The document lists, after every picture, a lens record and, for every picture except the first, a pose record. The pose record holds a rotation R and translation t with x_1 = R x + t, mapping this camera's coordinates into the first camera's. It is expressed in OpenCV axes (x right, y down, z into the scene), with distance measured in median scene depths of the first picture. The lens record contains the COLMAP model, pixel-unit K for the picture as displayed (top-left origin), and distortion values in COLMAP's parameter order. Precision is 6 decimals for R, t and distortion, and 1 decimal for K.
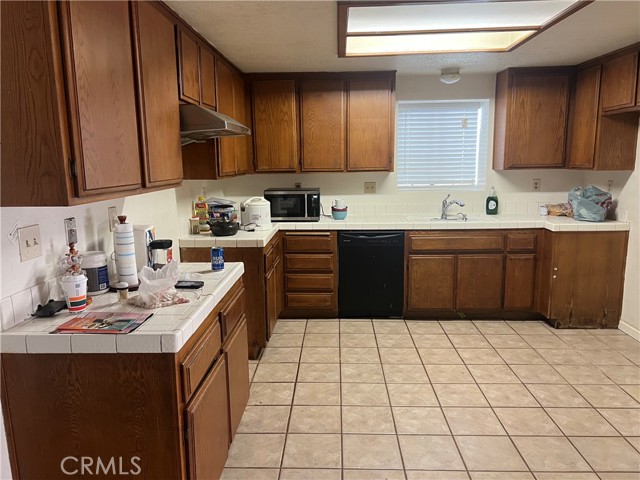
lens RADIAL K [[482.6, 0, 318.4], [0, 482.6, 240.5], [0, 0, 1]] dist [0.051162, -0.054170]
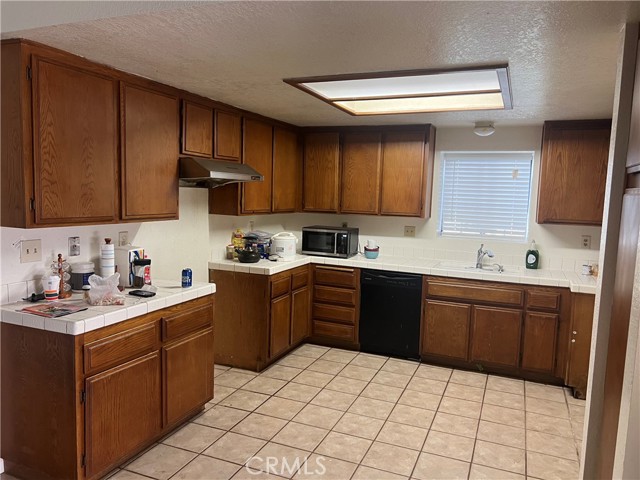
lens RADIAL K [[482.6, 0, 325.1], [0, 482.6, 241.7], [0, 0, 1]] dist [0.051162, -0.054170]
pose [[0.938346, 0.078856, -0.336584, 0.398964], [-0.102158, 0.993405, -0.052062, -0.020167], [0.330259, 0.083237, 0.940213, -0.061083]]
